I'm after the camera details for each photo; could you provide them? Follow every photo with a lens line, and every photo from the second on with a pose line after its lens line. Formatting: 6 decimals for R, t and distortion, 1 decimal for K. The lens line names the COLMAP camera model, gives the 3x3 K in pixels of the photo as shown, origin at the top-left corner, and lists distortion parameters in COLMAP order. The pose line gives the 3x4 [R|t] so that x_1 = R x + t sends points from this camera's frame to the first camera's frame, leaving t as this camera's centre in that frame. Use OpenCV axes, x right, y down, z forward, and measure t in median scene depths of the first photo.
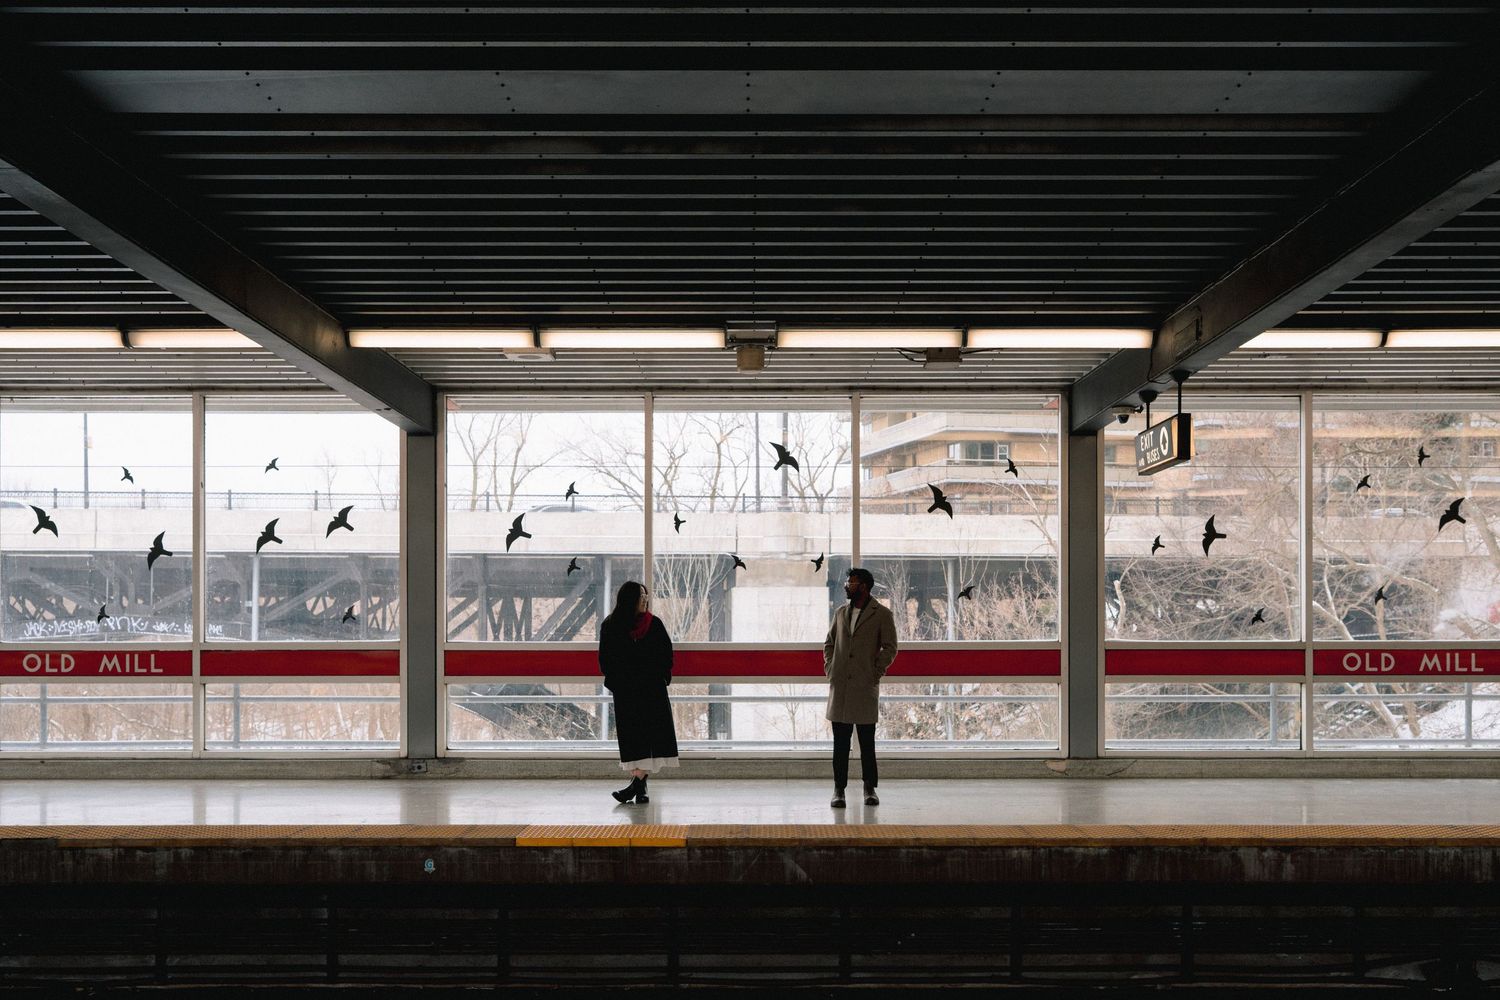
lens RADIAL K [[1464.9, 0, 753.6], [0, 1464.9, 498.6], [0, 0, 1]] dist [0.000455, 0.000000]
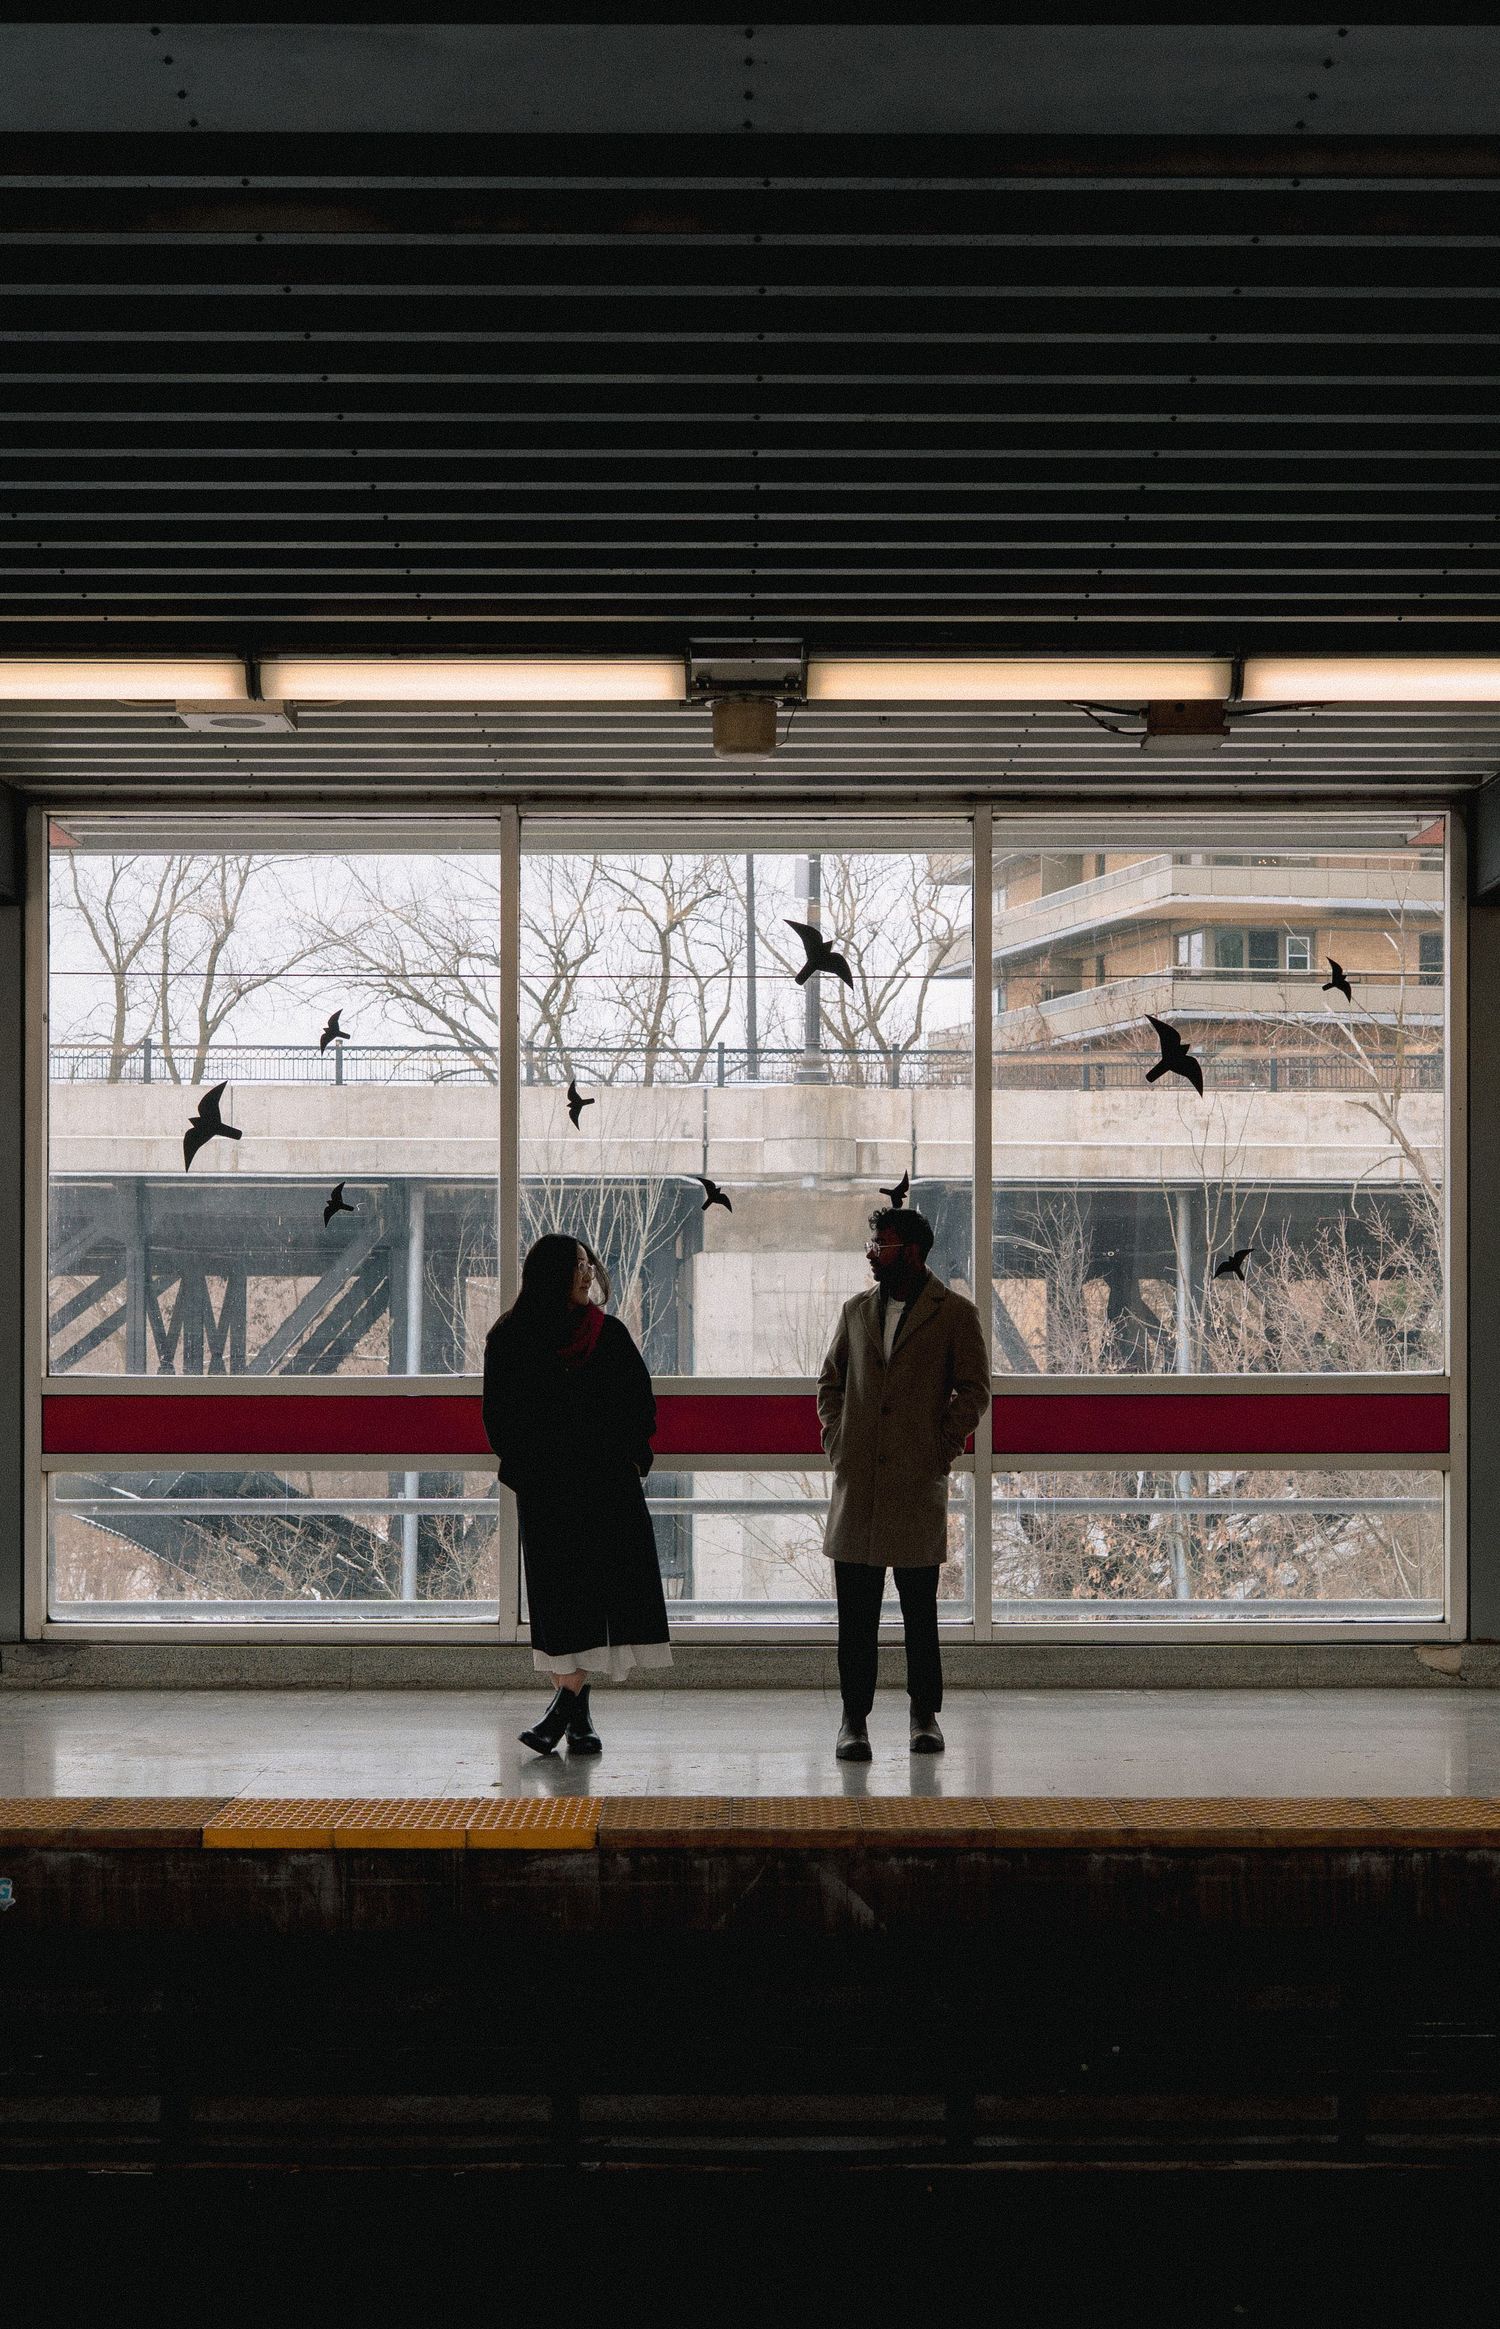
lens RADIAL K [[3177.6, 0, 744.0], [0, 3177.6, 1064.9], [0, 0, 1]] dist [0.000791, 0.000000]
pose [[0.999994, 0.001067, 0.003413, -0.005078], [-0.001070, 0.999999, 0.000700, 0.004378], [-0.003413, -0.000704, 0.999994, 0.053159]]
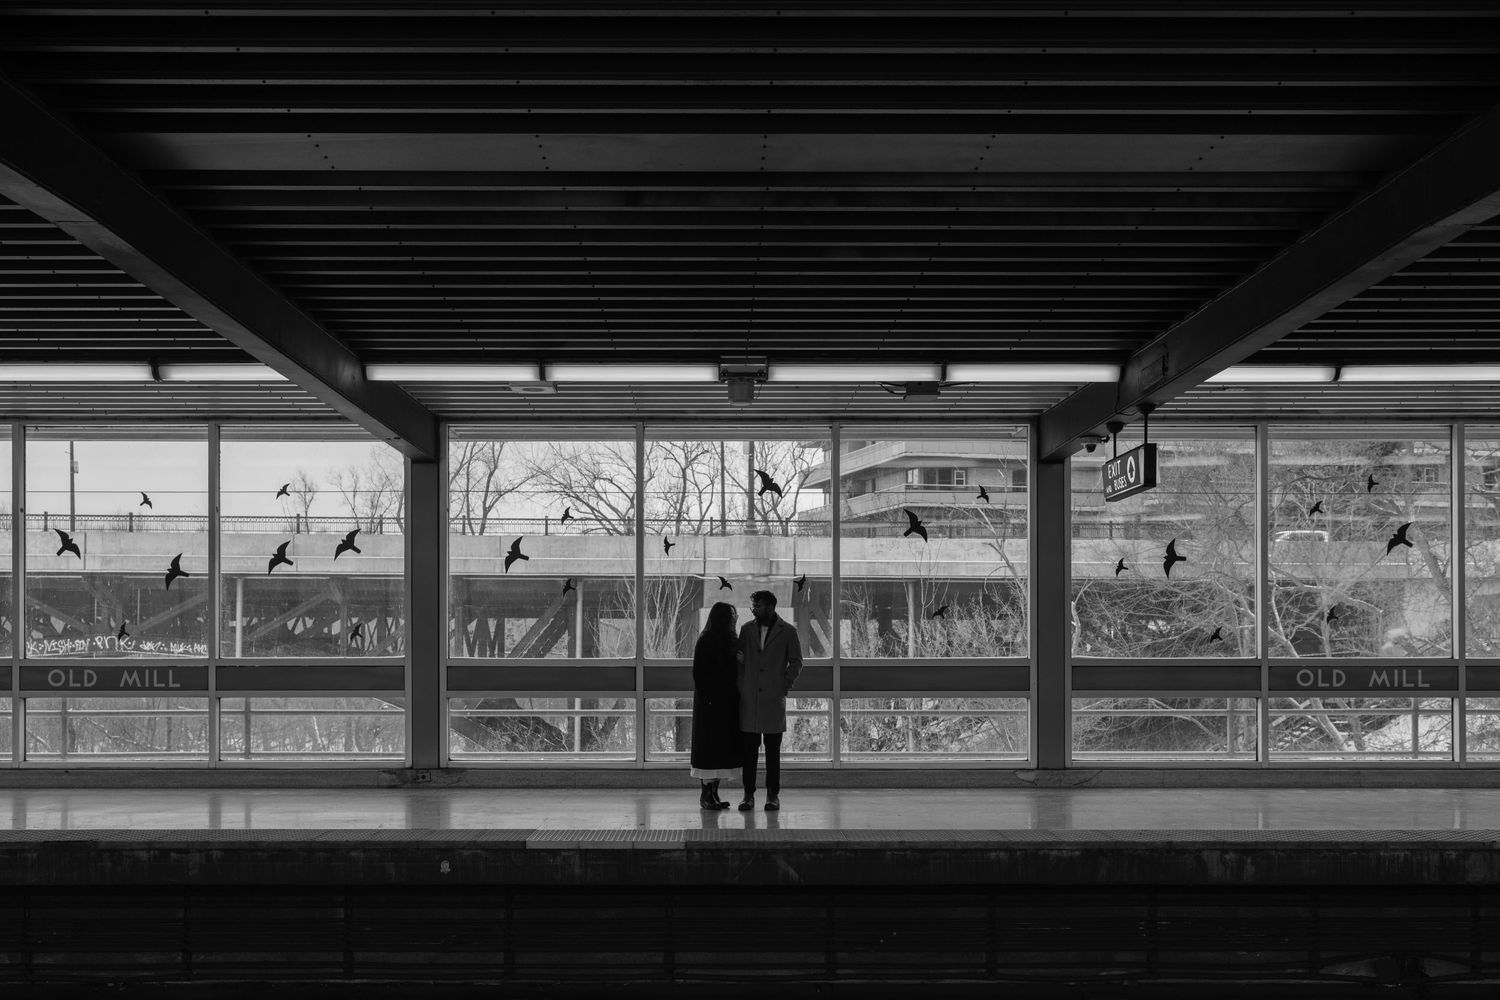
lens RADIAL K [[1464.9, 0, 693.6], [0, 1464.9, 515.1], [0, 0, 1]] dist [0.000455, 0.000000]
pose [[0.999996, 0.001045, 0.002676, -0.038361], [-0.001034, 0.999990, -0.004244, -0.001178], [-0.002680, 0.004241, 0.999987, -0.060706]]
